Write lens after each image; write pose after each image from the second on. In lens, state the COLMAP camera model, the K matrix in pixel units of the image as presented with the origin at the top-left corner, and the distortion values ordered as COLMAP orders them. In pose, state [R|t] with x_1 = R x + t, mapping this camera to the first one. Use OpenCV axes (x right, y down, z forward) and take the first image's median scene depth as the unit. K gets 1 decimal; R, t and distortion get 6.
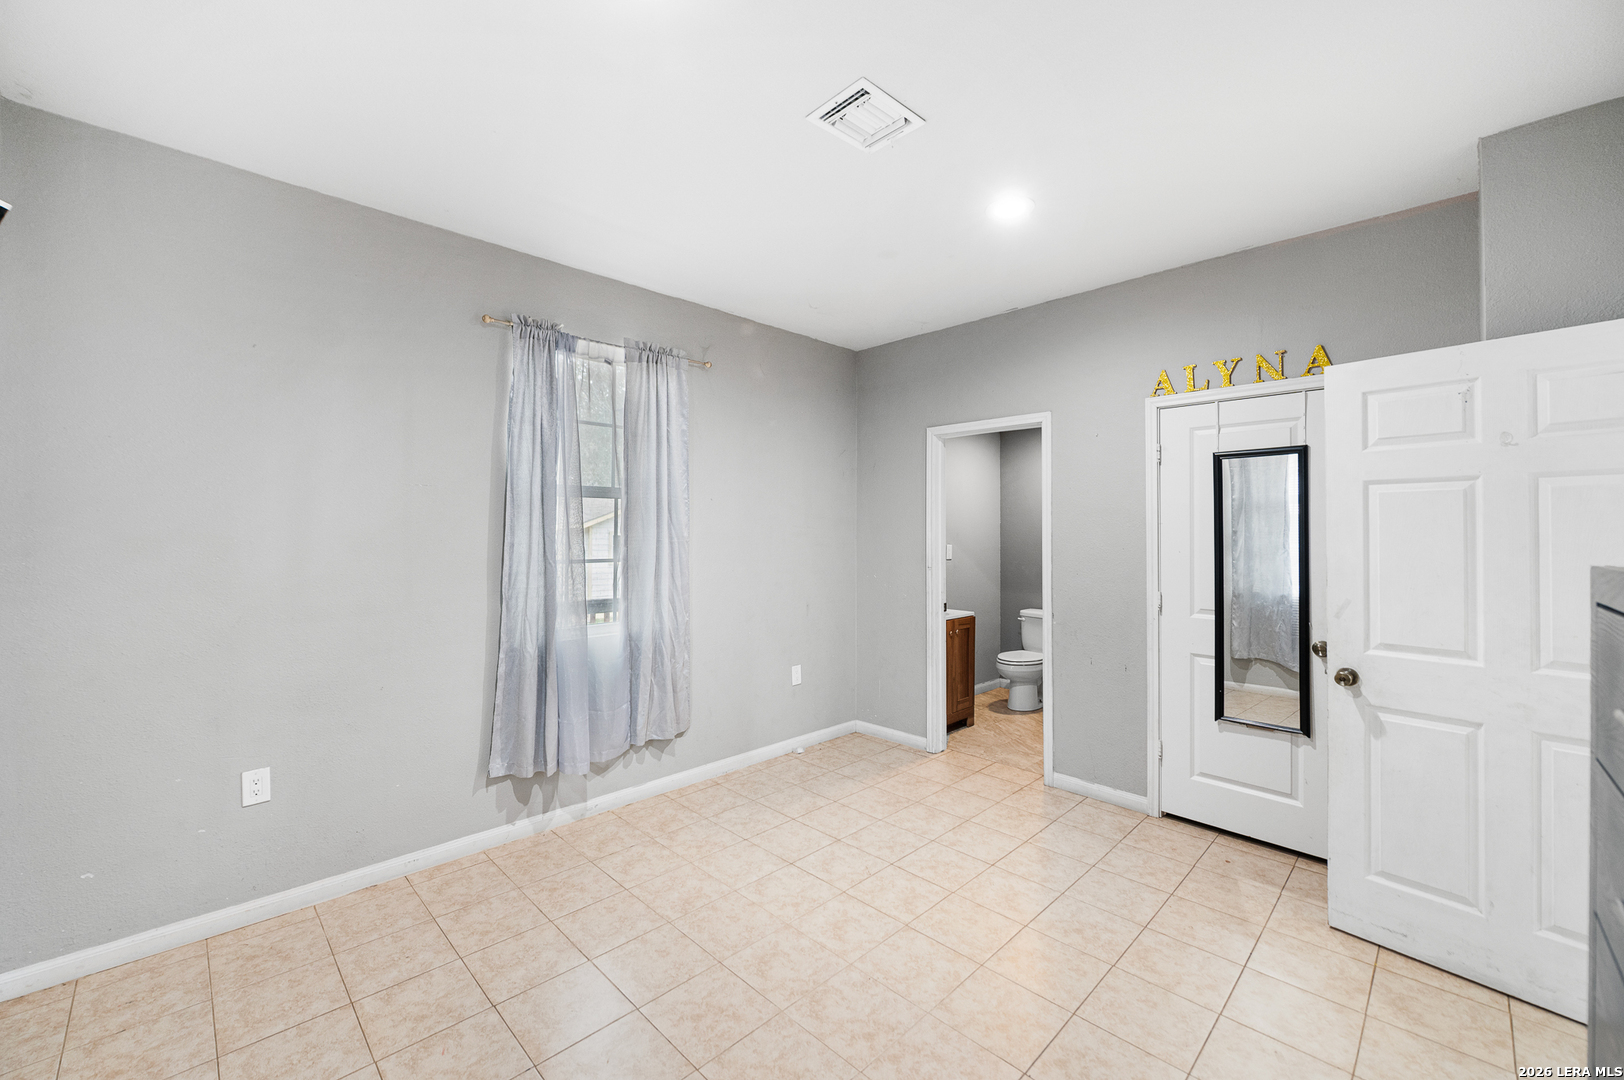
lens RADIAL K [[653.6, 0, 806.1], [0, 653.6, 529.7], [0, 0, 1]] dist [-0.008156, -0.000231]
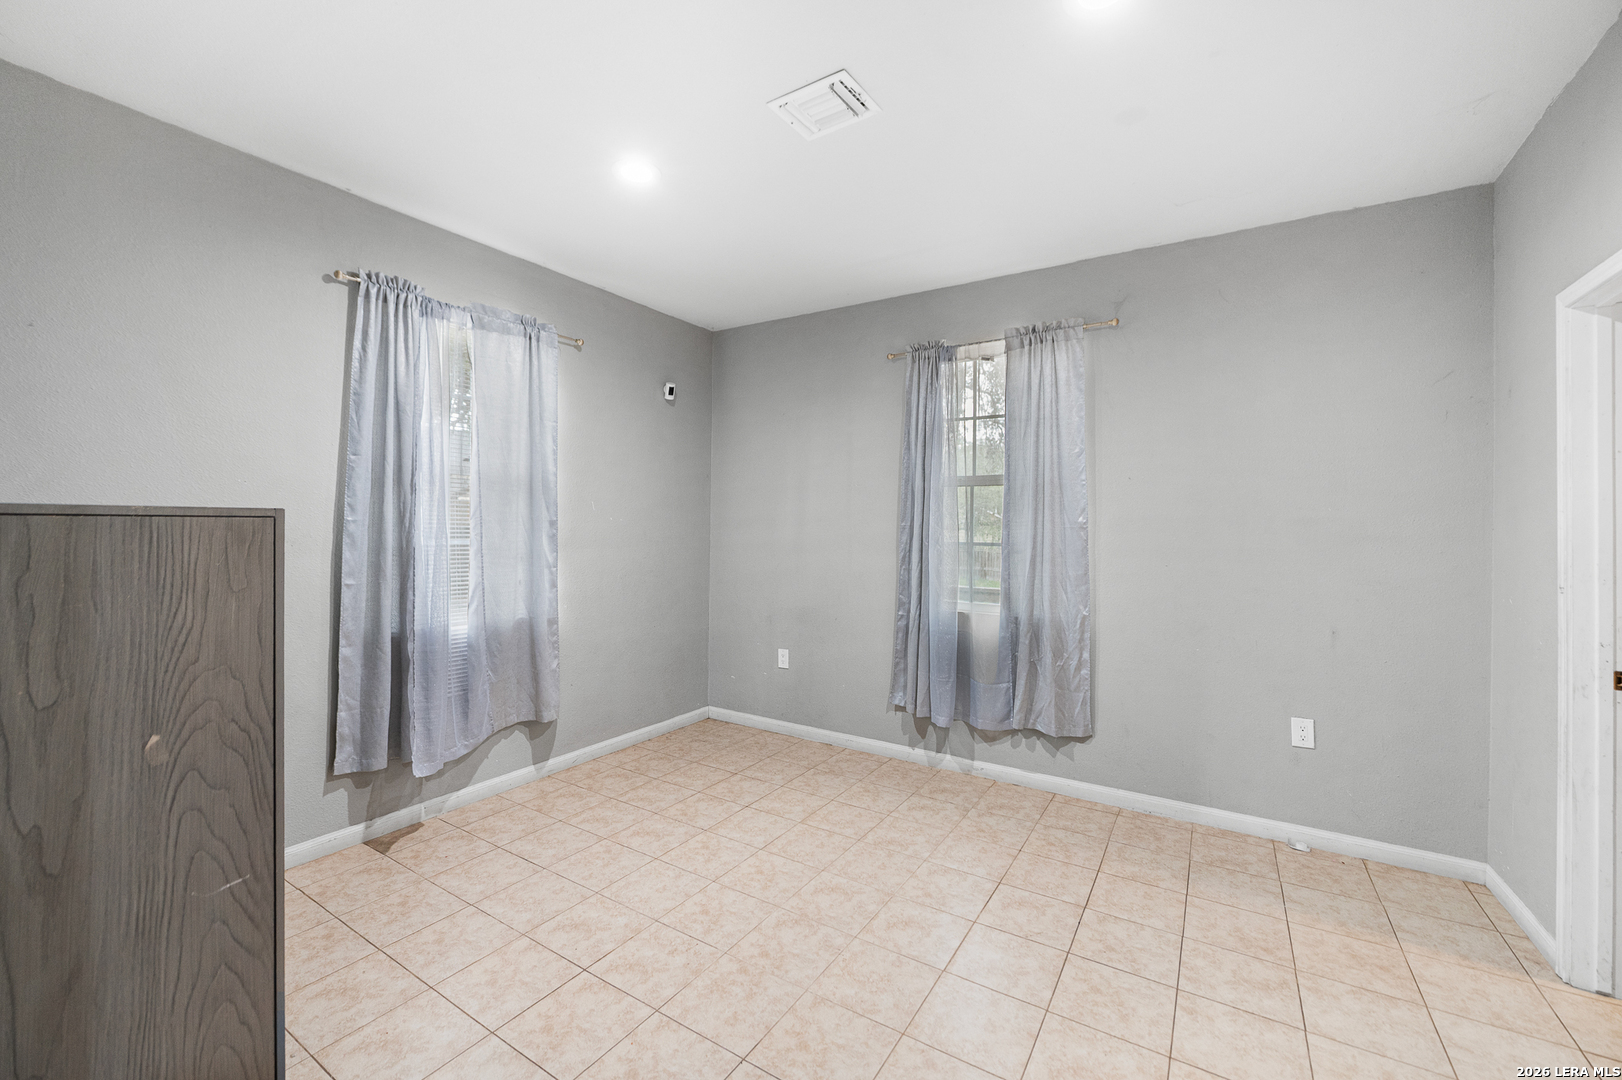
lens RADIAL K [[661.0, 0, 783.6], [0, 661.0, 533.0], [0, 0, 1]] dist [-0.009013, -0.000130]
pose [[0.207289, 0.009667, -0.978232, 0.722895], [-0.005991, 0.999945, 0.008612, 0.023094], [0.978261, 0.004075, 0.207335, 0.472049]]
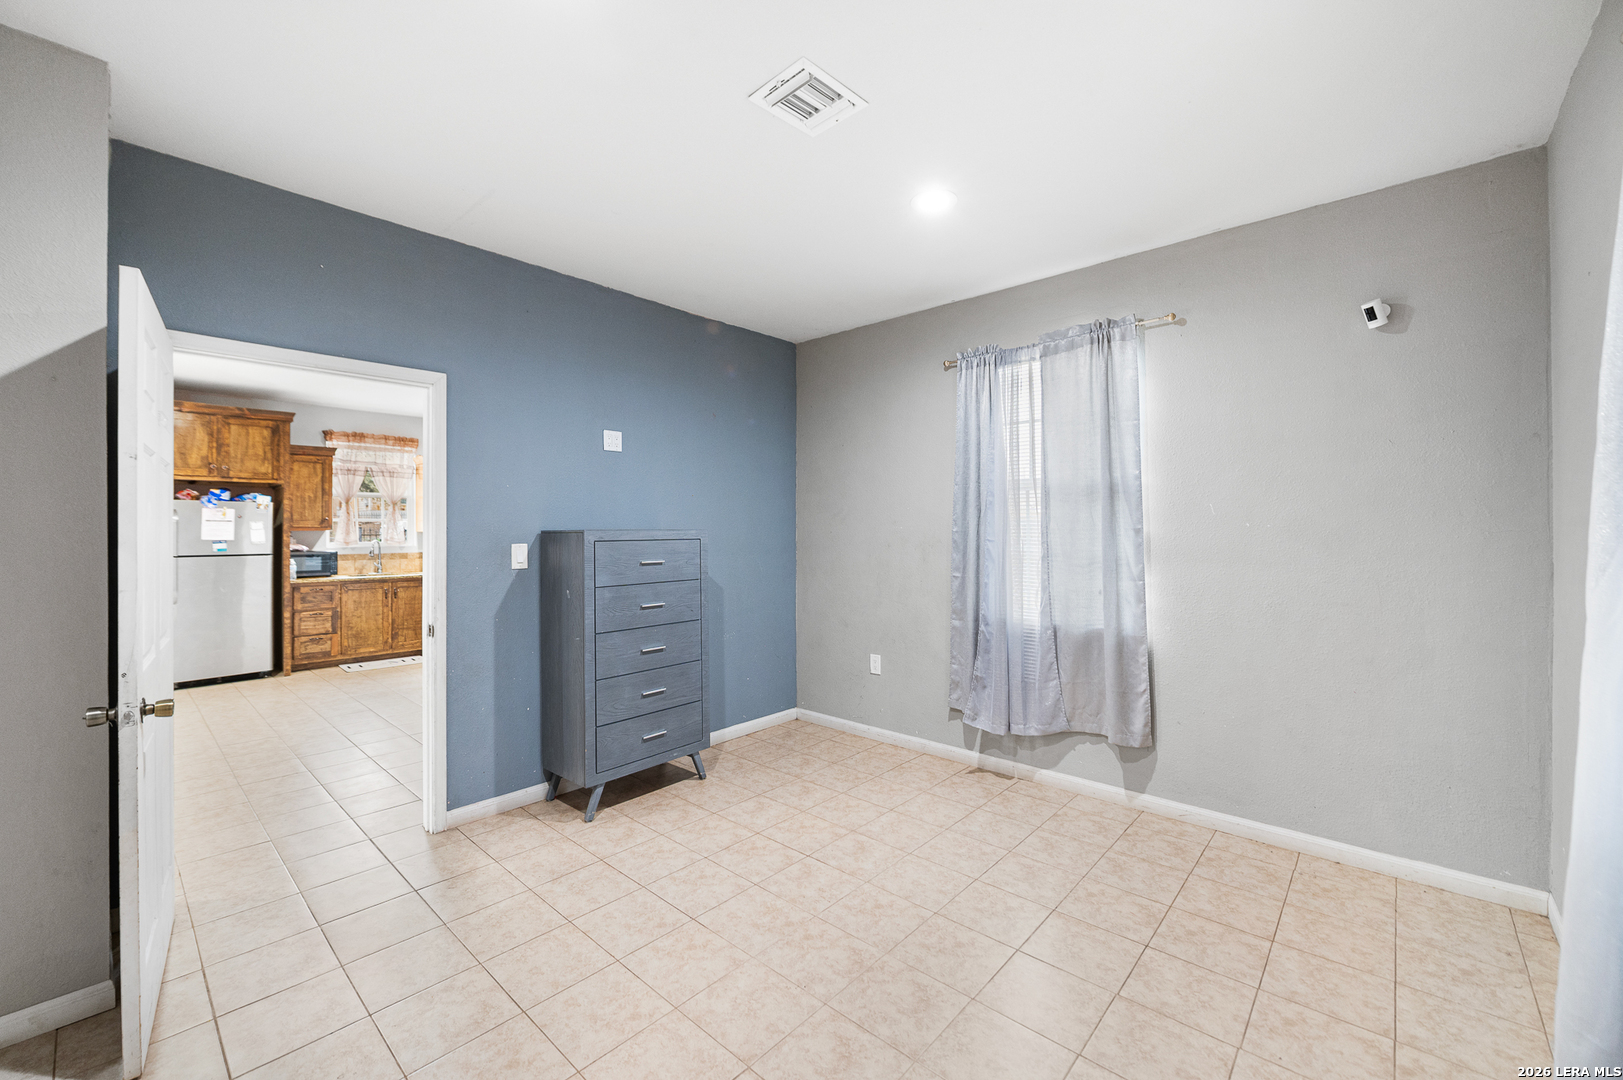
lens RADIAL K [[653.2, 0, 805.6], [0, 653.2, 529.7], [0, 0, 1]] dist [-0.008156, -0.000231]
pose [[-0.998176, -0.002737, -0.060302, 0.104497], [-0.002566, 0.999992, -0.002922, 0.020619], [0.060310, -0.002762, -0.998176, 1.307941]]
